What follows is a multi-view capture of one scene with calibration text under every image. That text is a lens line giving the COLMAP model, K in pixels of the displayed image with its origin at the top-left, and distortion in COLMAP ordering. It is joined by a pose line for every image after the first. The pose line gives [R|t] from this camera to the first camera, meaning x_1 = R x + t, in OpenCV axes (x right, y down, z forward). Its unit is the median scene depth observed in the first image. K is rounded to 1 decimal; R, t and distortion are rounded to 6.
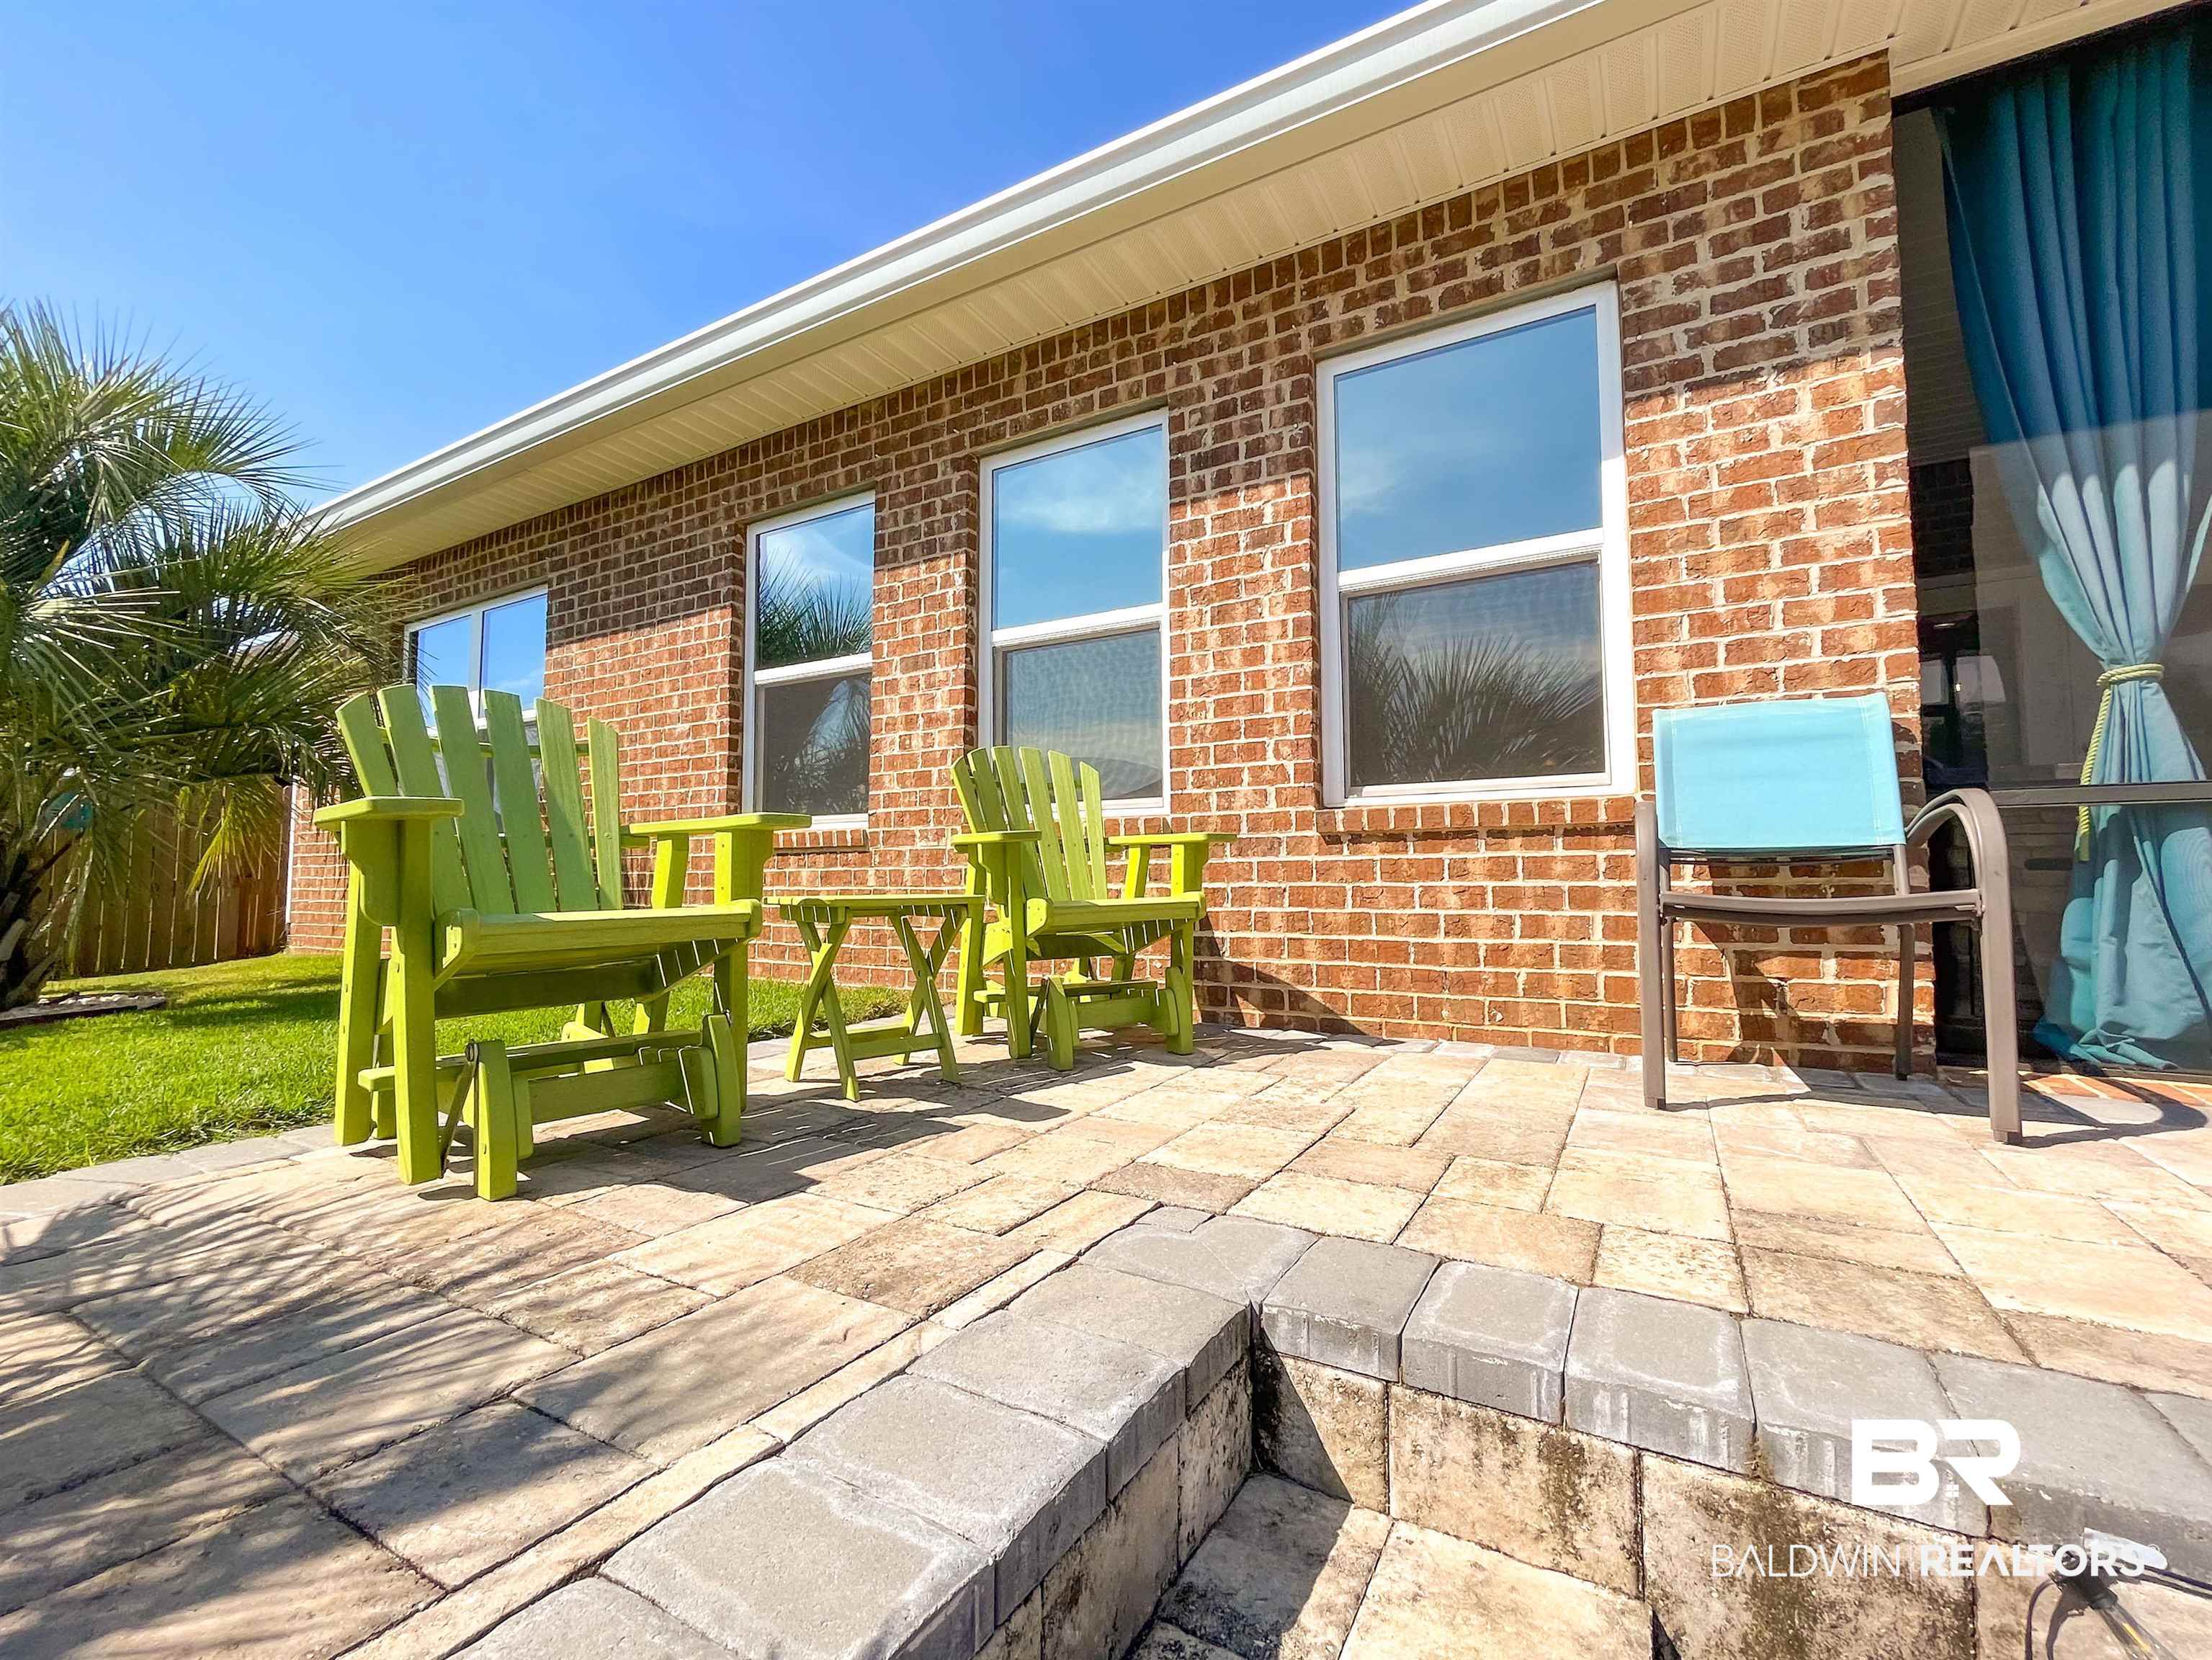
lens RADIAL K [[954.5, 0, 1123.9], [0, 954.5, 848.1], [0, 0, 1]] dist [-0.003928, 0.000678]
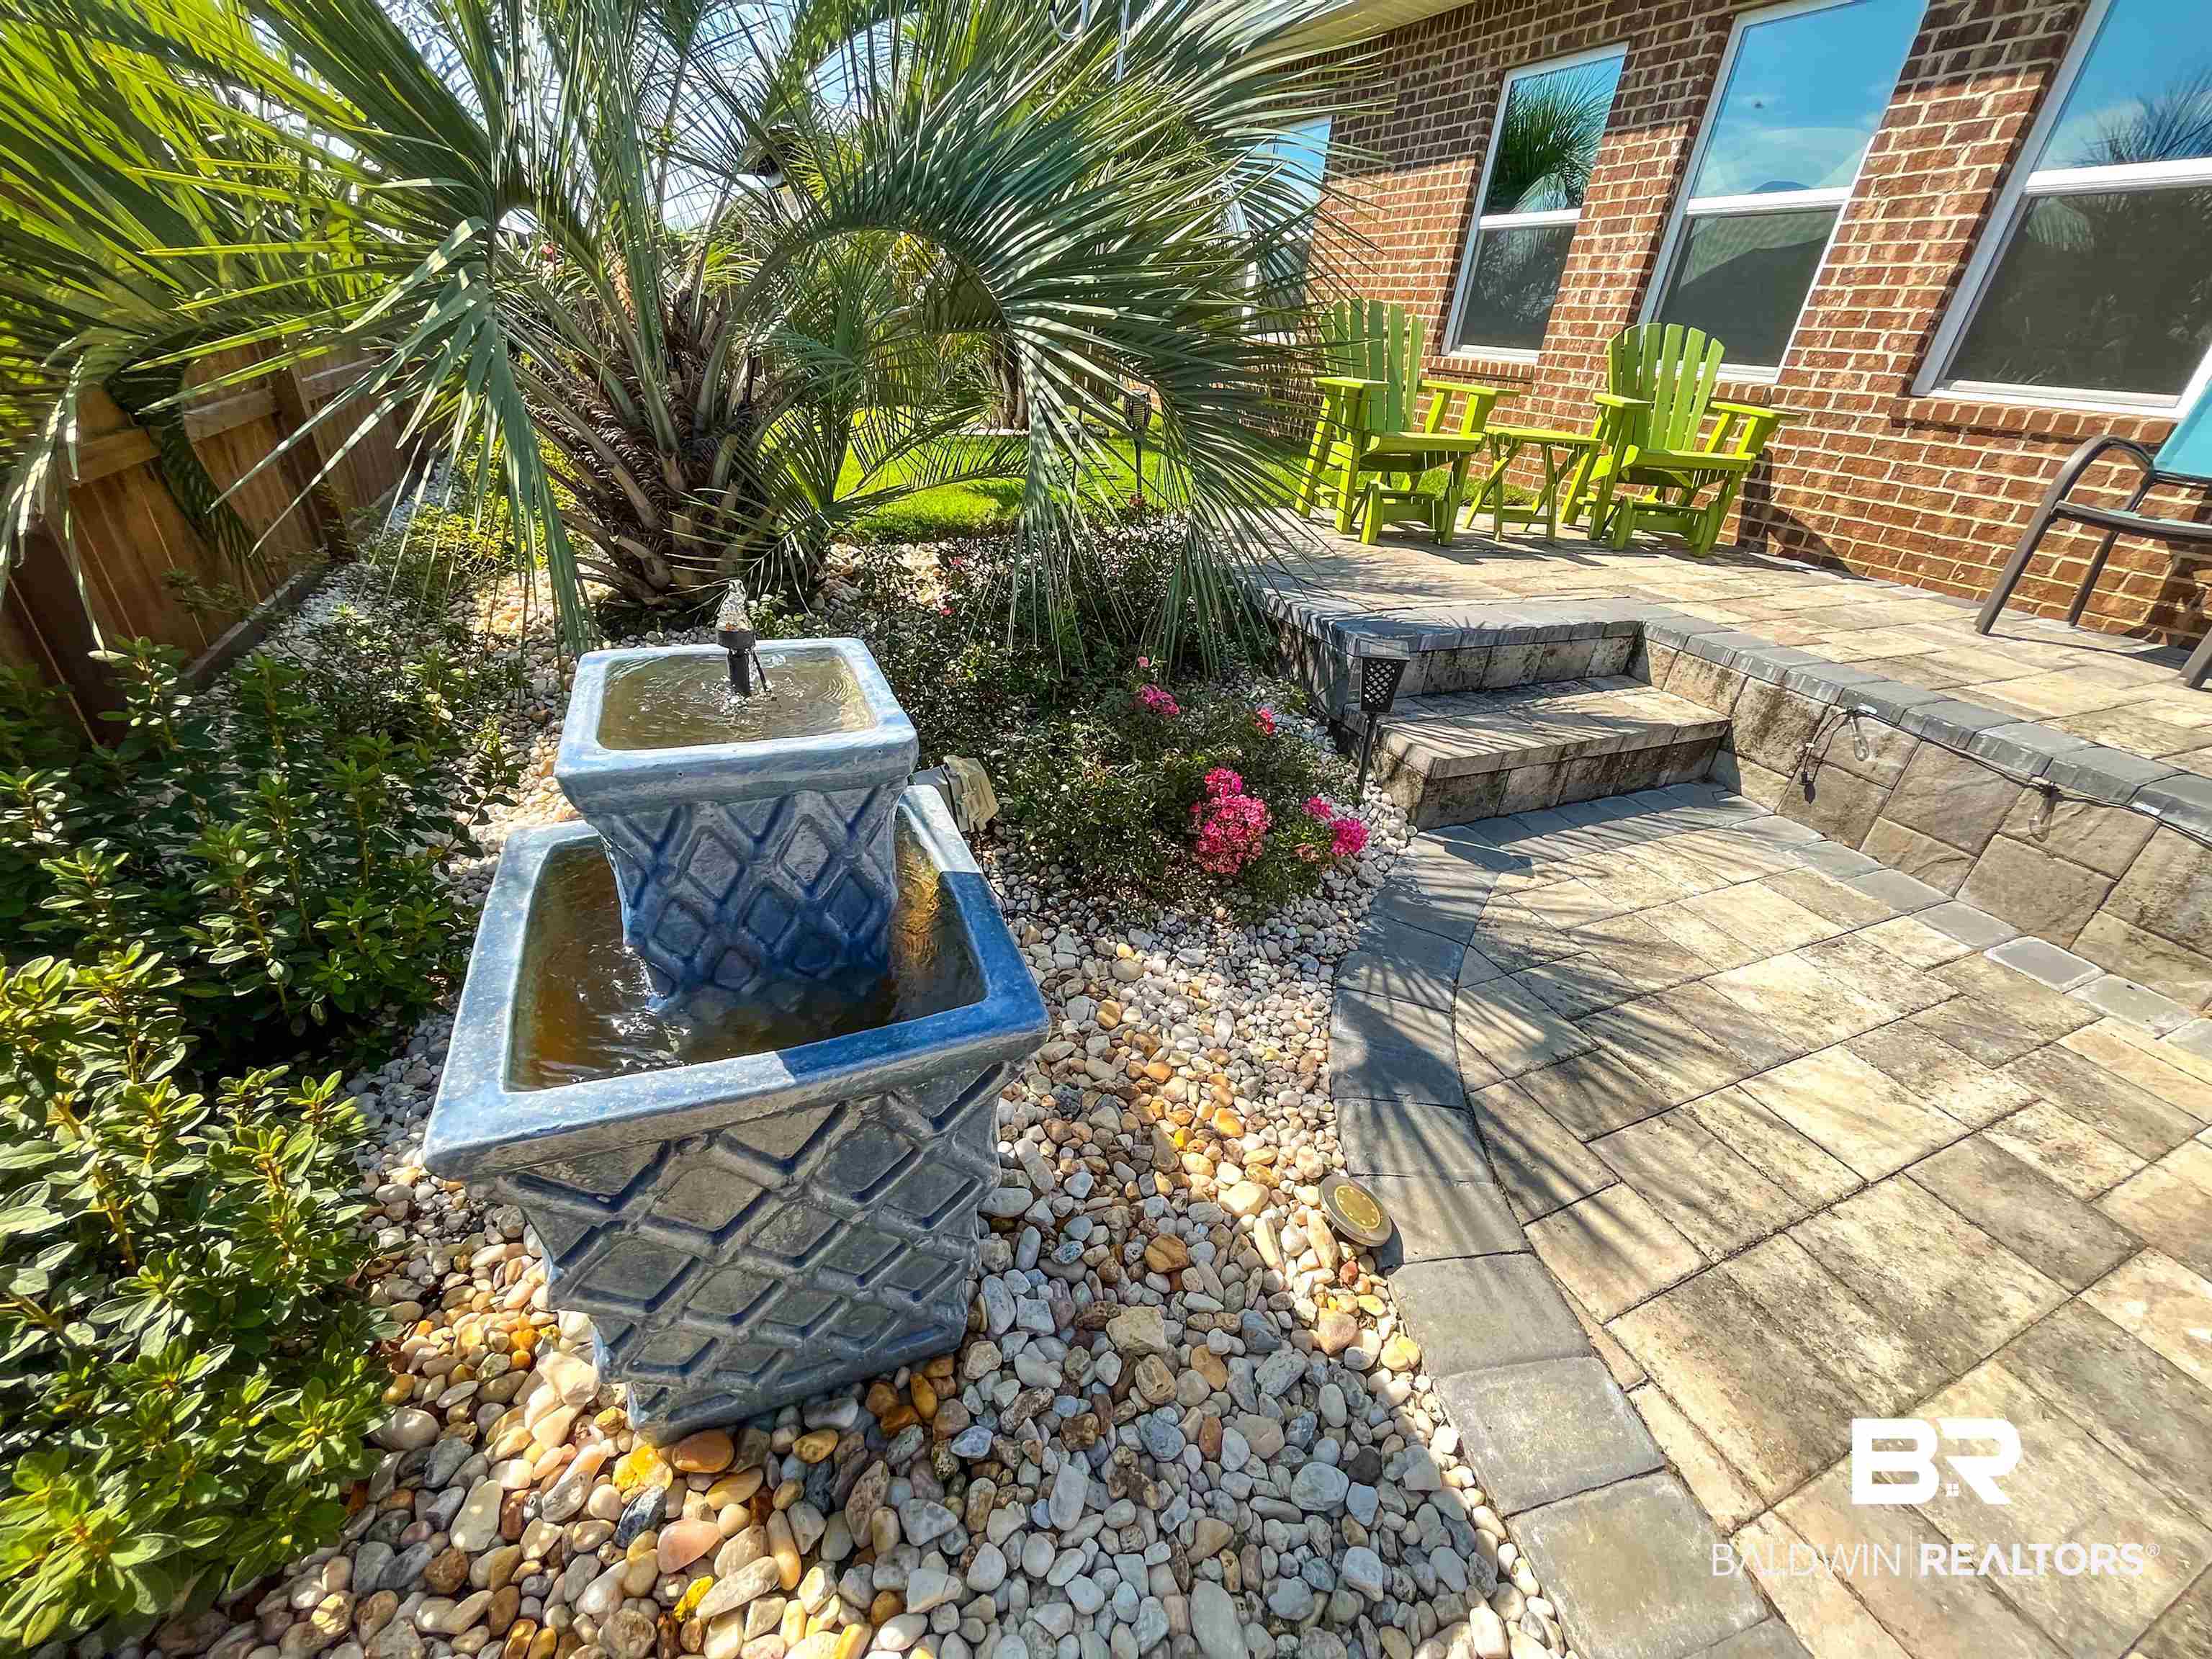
lens RADIAL K [[903.3, 0, 1092.2], [0, 903.3, 829.4], [0, 0, 1]] dist [-0.003280, 0.000354]
pose [[0.798931, 0.345472, -0.492298, 0.128389], [-0.055167, 0.857202, 0.512016, -0.101931], [0.598887, -0.381907, 0.703905, -0.760583]]
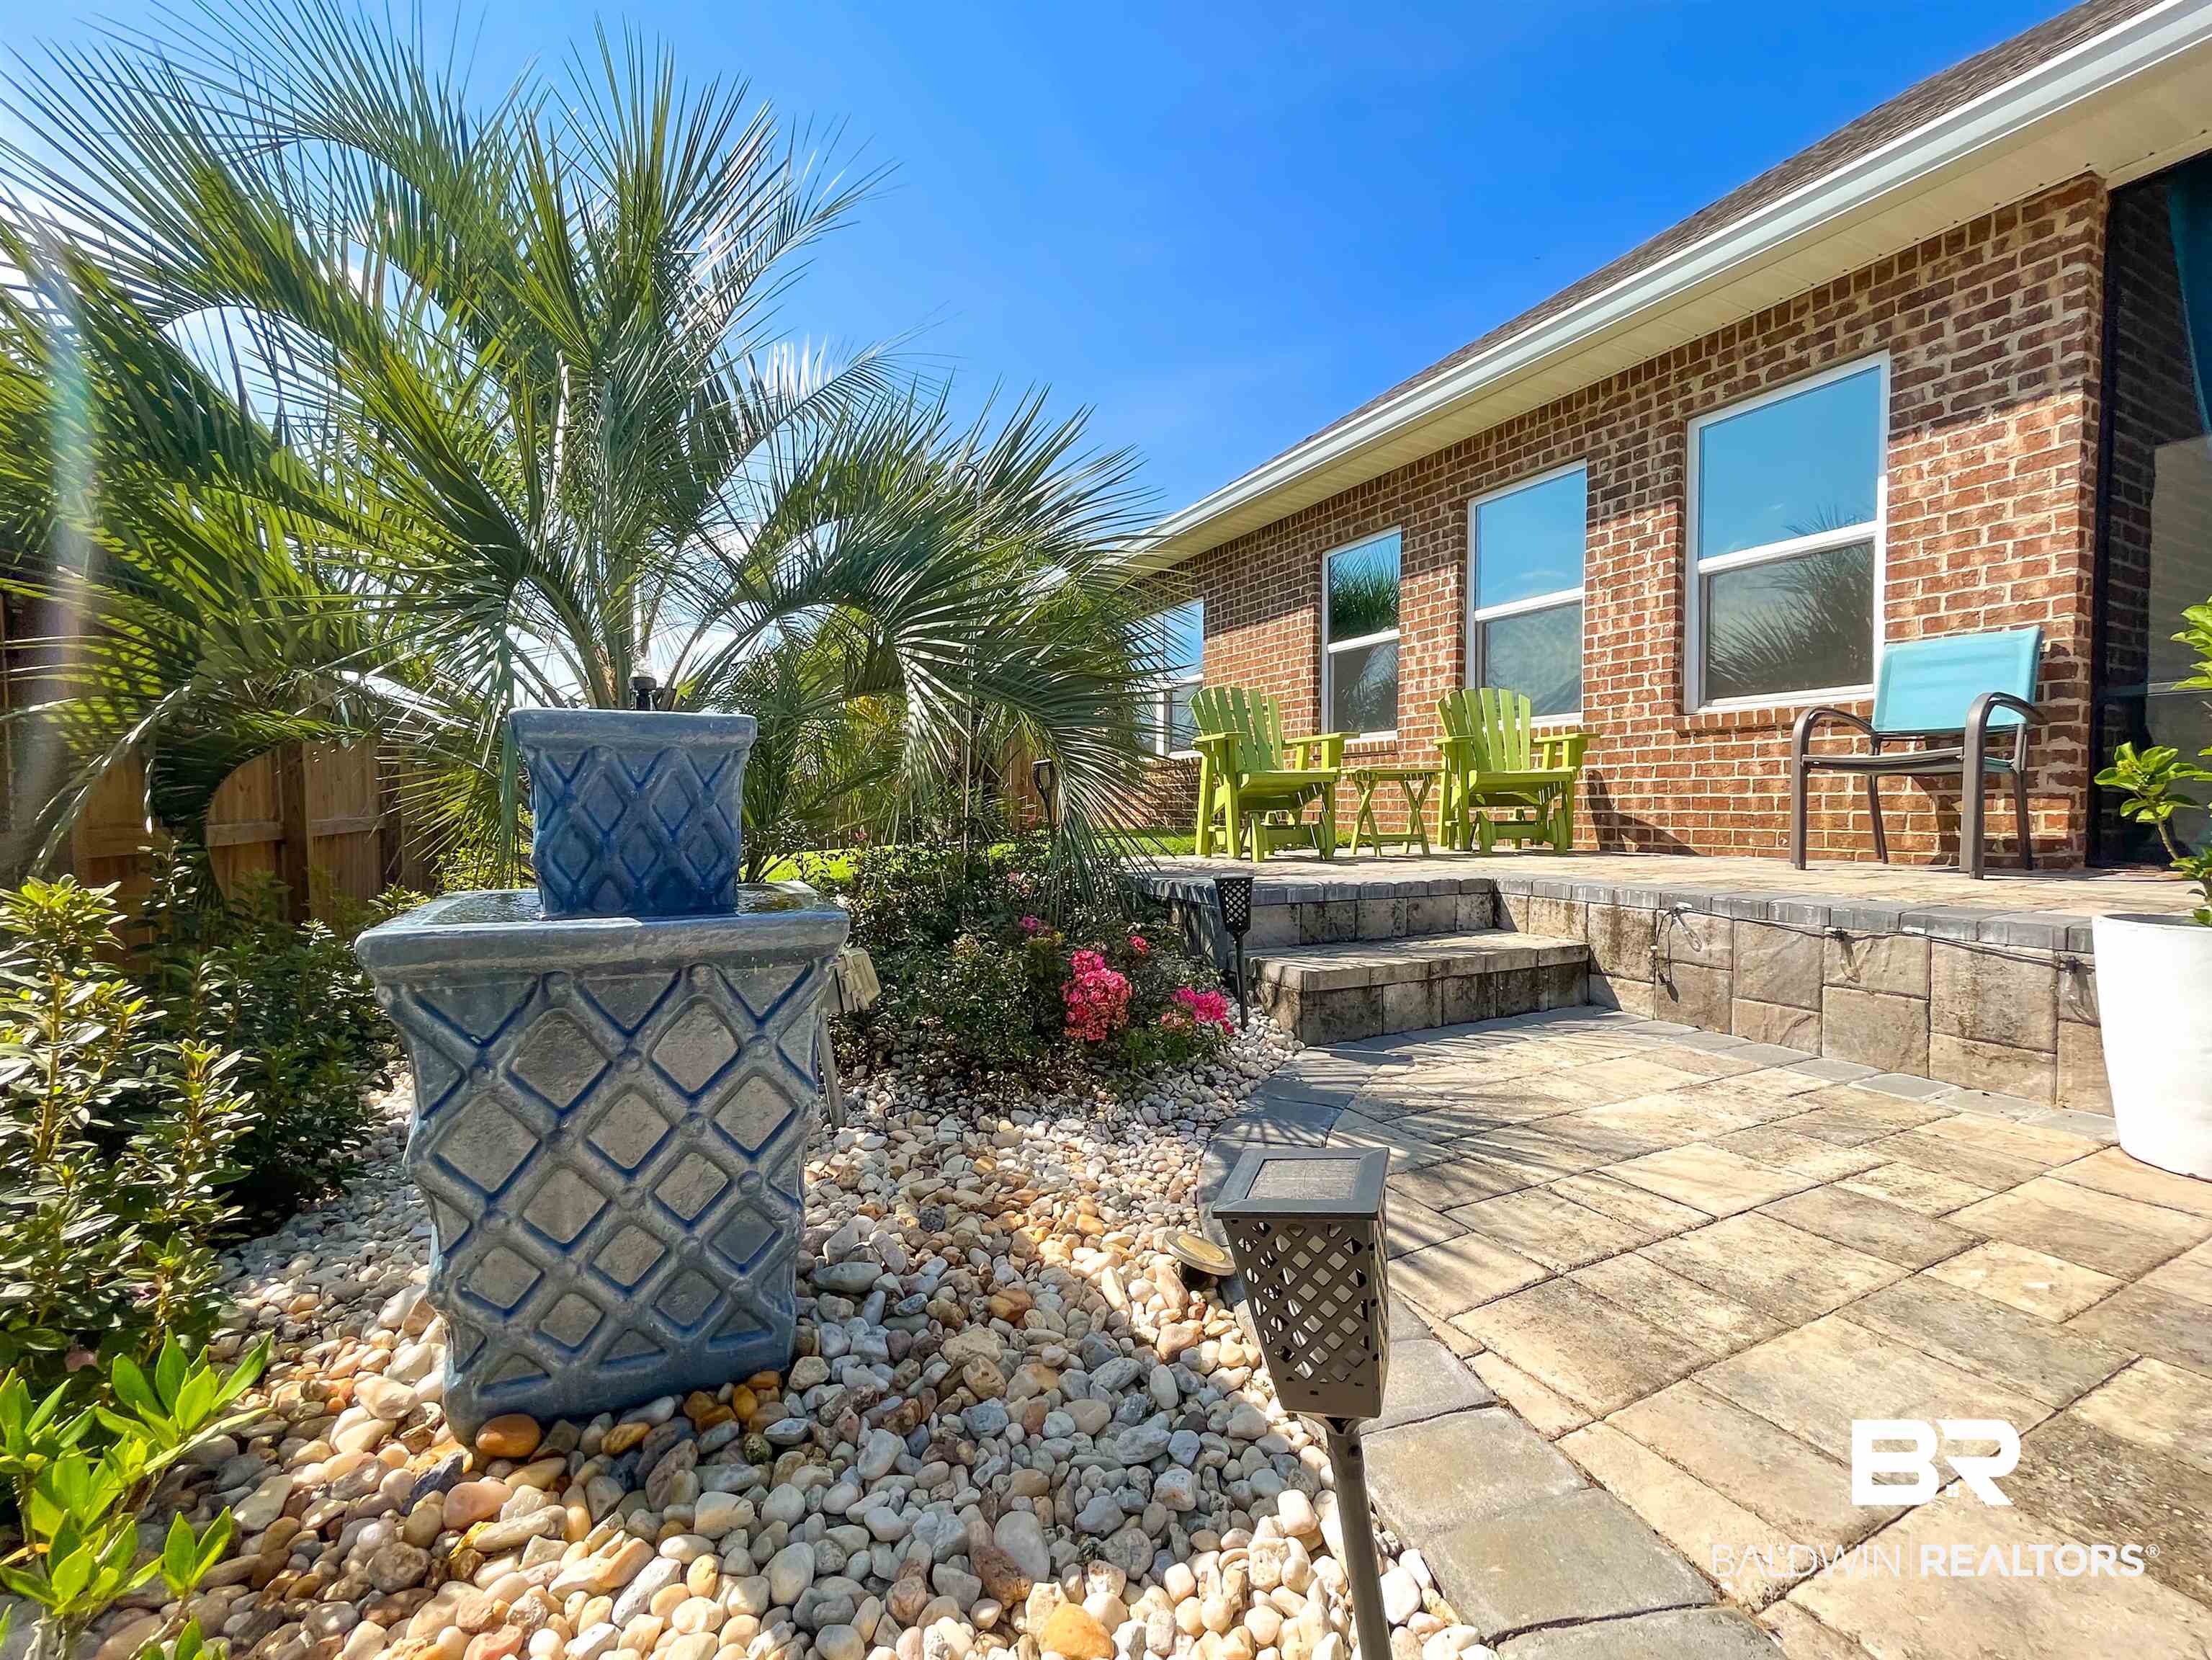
lens RADIAL K [[954.5, 0, 1089.5], [0, 954.5, 821.3], [0, 0, 1]] dist [-0.003928, 0.000678]
pose [[0.824543, 0.011840, -0.565676, 0.291516], [0.021659, 0.998388, 0.052467, 0.029176], [0.565385, -0.055513, 0.822957, -0.850277]]
